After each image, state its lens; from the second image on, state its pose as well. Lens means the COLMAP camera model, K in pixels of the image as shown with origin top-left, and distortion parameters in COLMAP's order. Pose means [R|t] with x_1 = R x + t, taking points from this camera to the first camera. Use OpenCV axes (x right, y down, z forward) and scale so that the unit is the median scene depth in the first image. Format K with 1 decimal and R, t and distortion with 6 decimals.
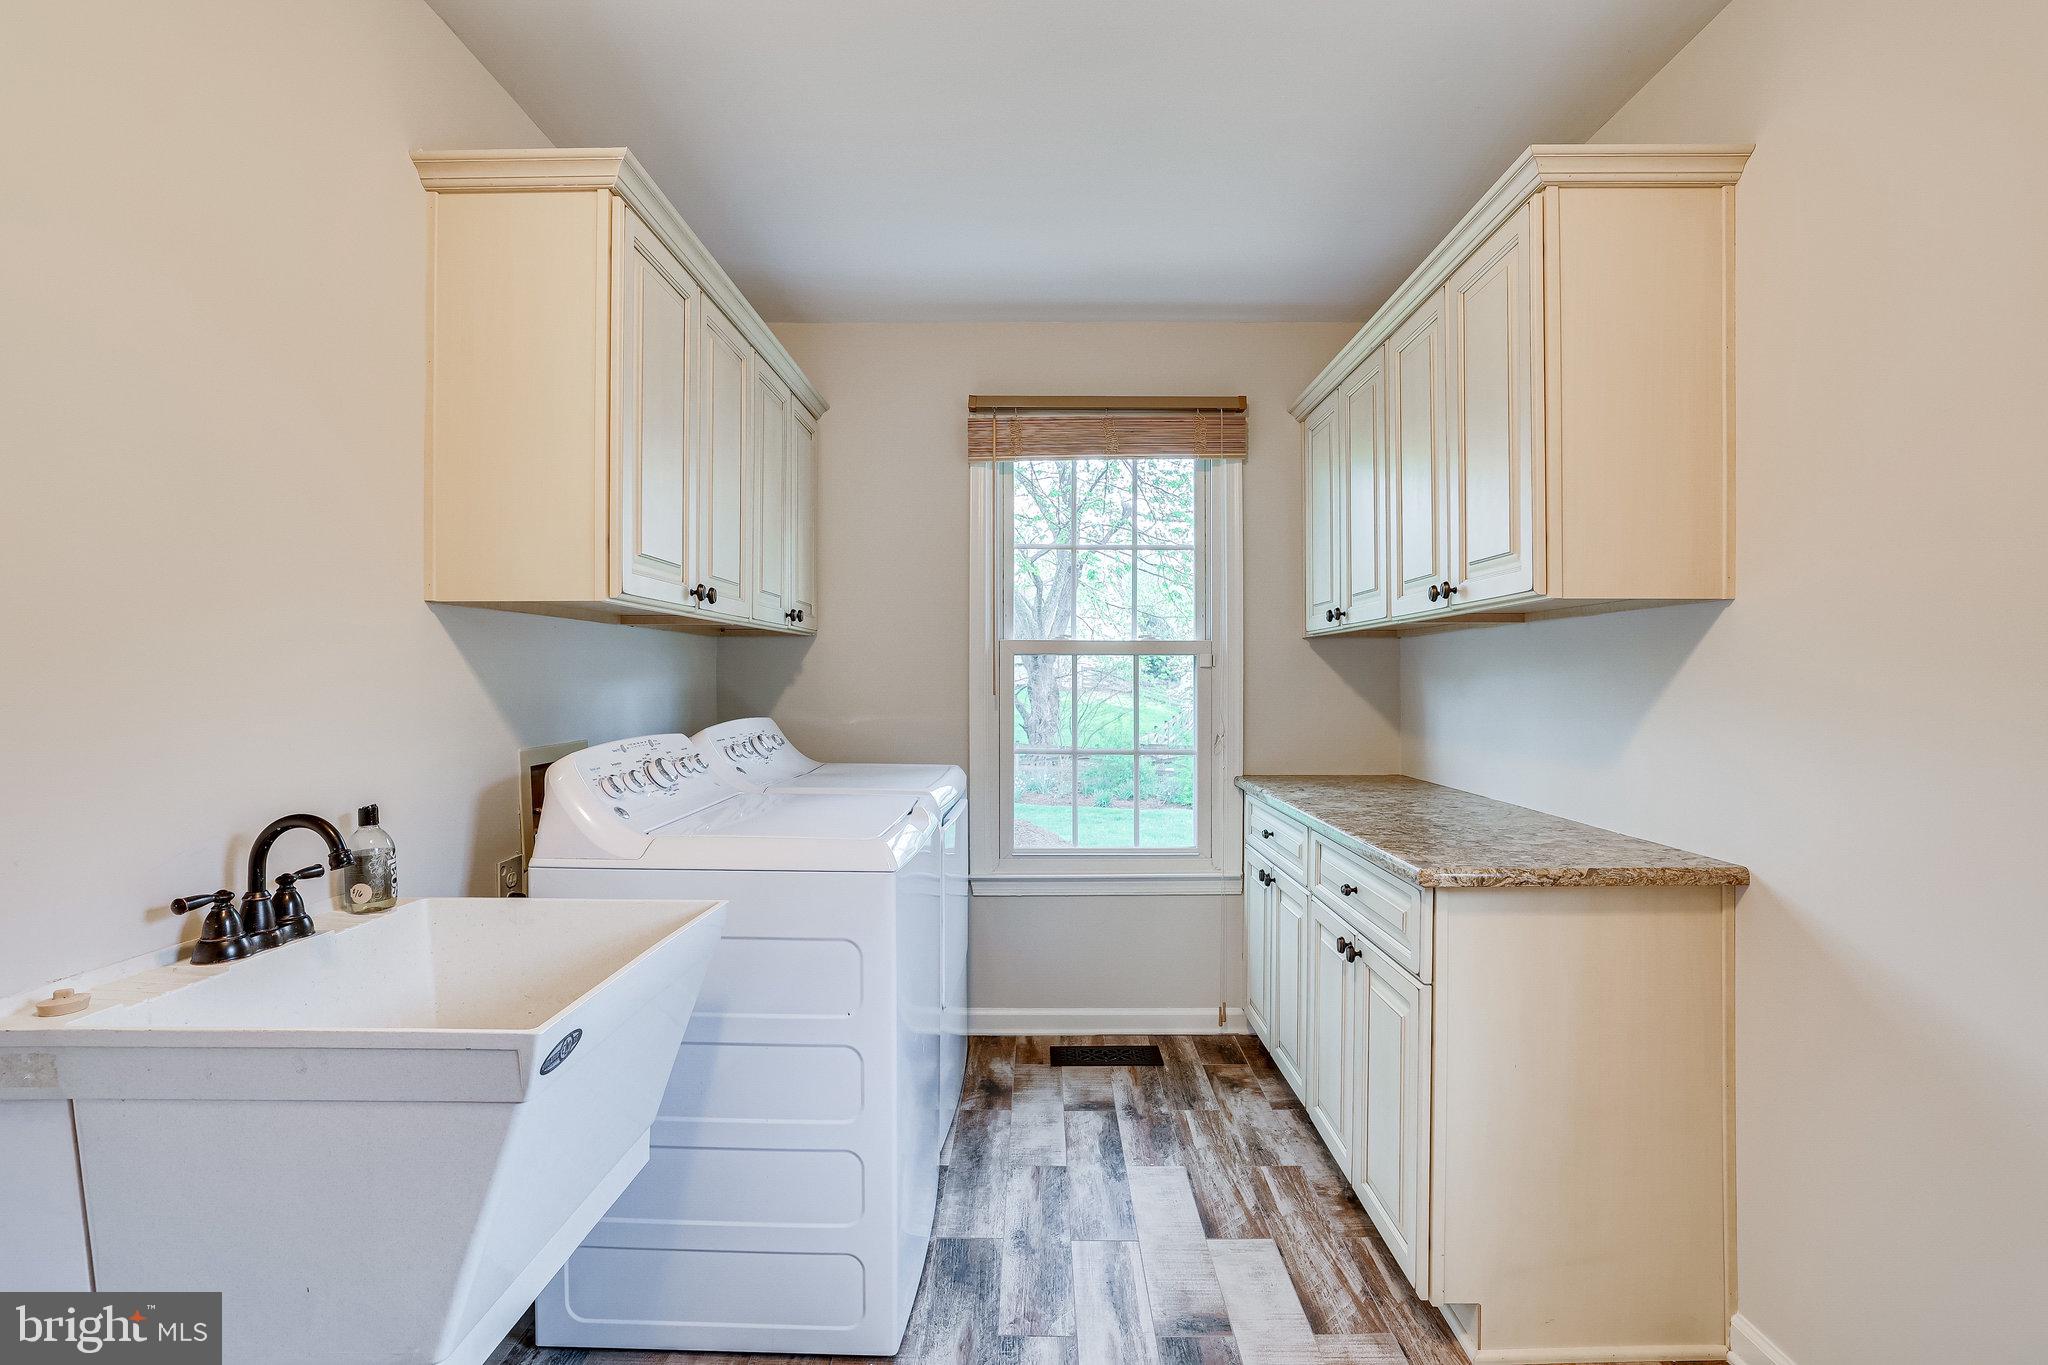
lens RADIAL K [[929.3, 0, 1030.9], [0, 929.3, 681.4], [0, 0, 1]] dist [-0.048140, 0.023185]
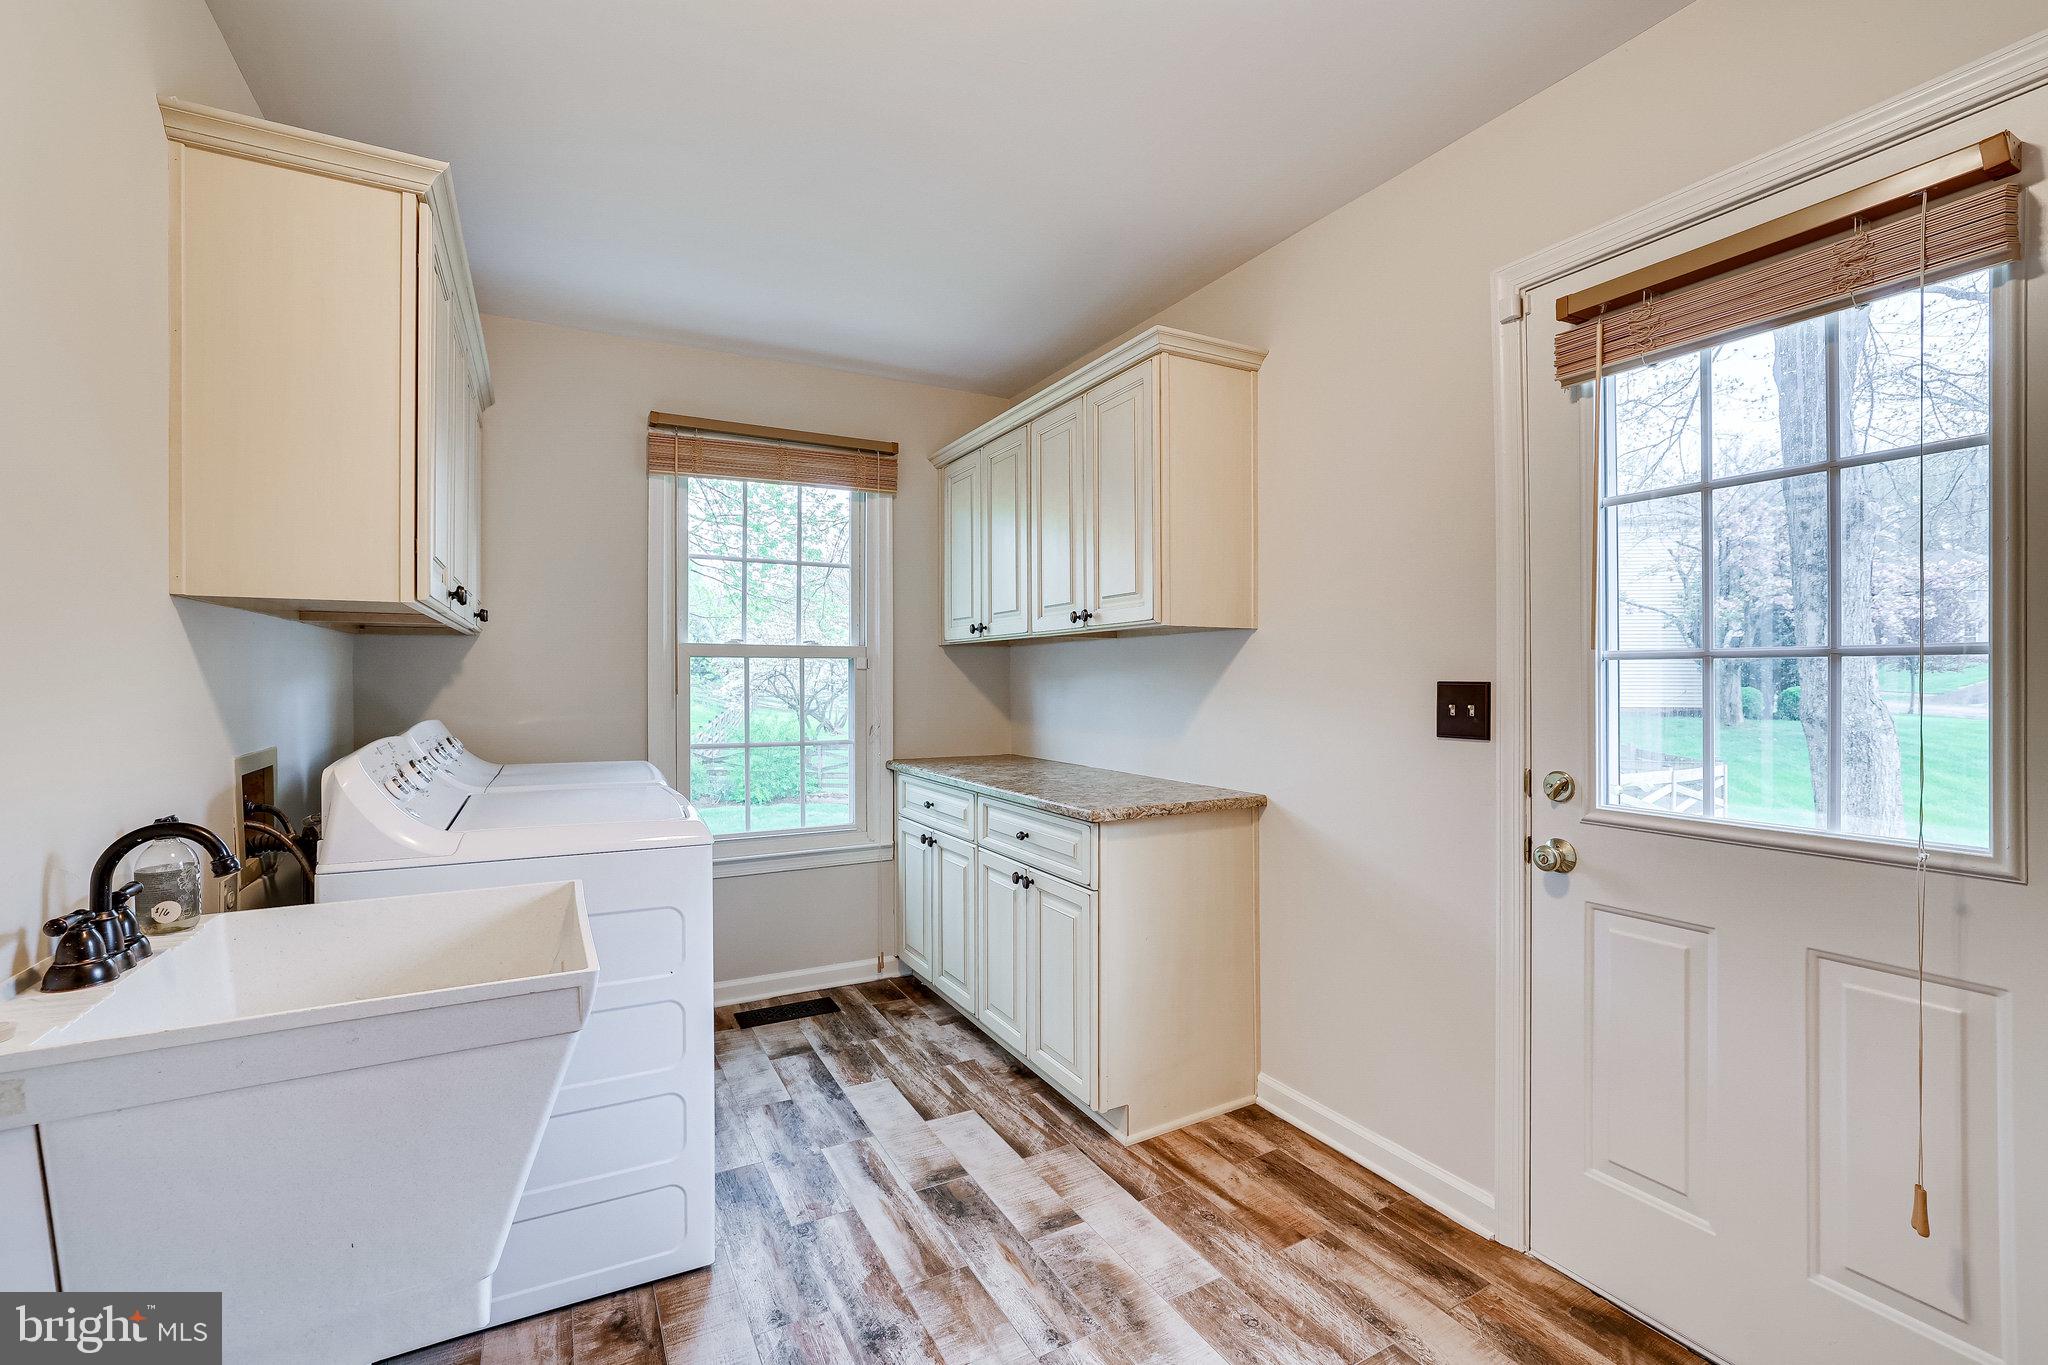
lens RADIAL K [[891.7, 0, 1033.7], [0, 891.7, 677.3], [0, 0, 1]] dist [-0.045336, 0.020289]
pose [[0.872117, -0.000665, 0.489297, -0.237855], [0.002960, 0.999988, -0.003916, 0.000190], [-0.489288, 0.004864, 0.872109, -0.121977]]
